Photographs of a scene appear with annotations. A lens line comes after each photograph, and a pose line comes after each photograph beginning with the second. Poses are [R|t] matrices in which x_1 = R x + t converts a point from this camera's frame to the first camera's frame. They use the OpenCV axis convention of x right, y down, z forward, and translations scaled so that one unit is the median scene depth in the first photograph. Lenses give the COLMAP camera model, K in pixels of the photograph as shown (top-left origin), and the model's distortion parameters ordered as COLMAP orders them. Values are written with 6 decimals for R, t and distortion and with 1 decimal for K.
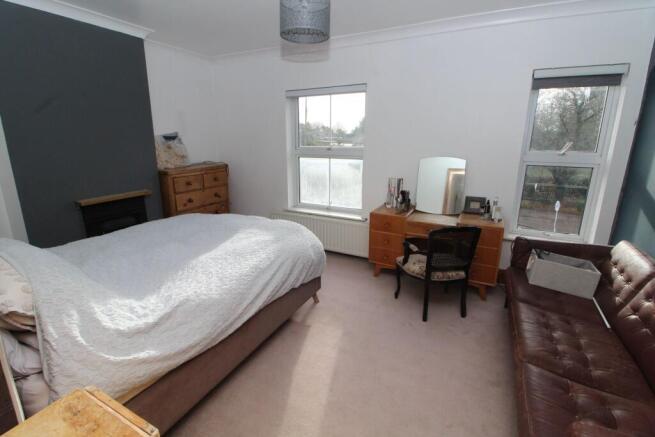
lens RADIAL K [[301.7, 0, 327.5], [0, 301.7, 218.5], [0, 0, 1]] dist [0.000054, -0.017176]
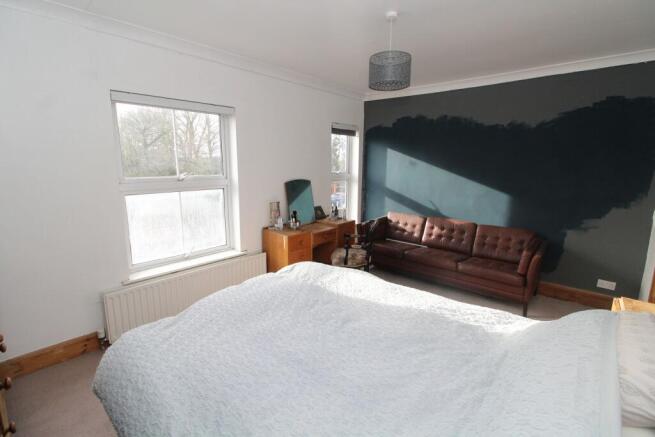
lens RADIAL K [[301.7, 0, 327.5], [0, 301.7, 218.5], [0, 0, 1]] dist [0.000054, -0.017176]
pose [[0.235495, -0.179444, 0.955166, -0.913751], [0.239223, 0.963271, 0.121987, -0.198196], [-0.941974, 0.199770, 0.269773, 0.661806]]
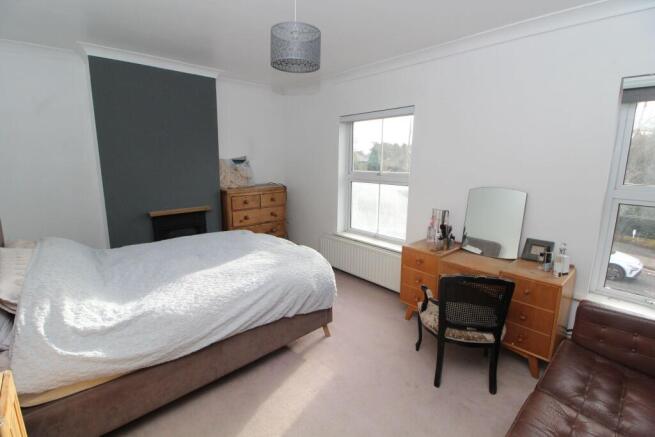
lens RADIAL K [[301.7, 0, 327.5], [0, 301.7, 218.5], [0, 0, 1]] dist [0.000054, -0.017176]
pose [[0.937771, 0.072324, -0.339639, 0.262963], [-0.094886, 0.994218, -0.050275, -0.039588], [0.334039, 0.079373, 0.939211, 0.088164]]
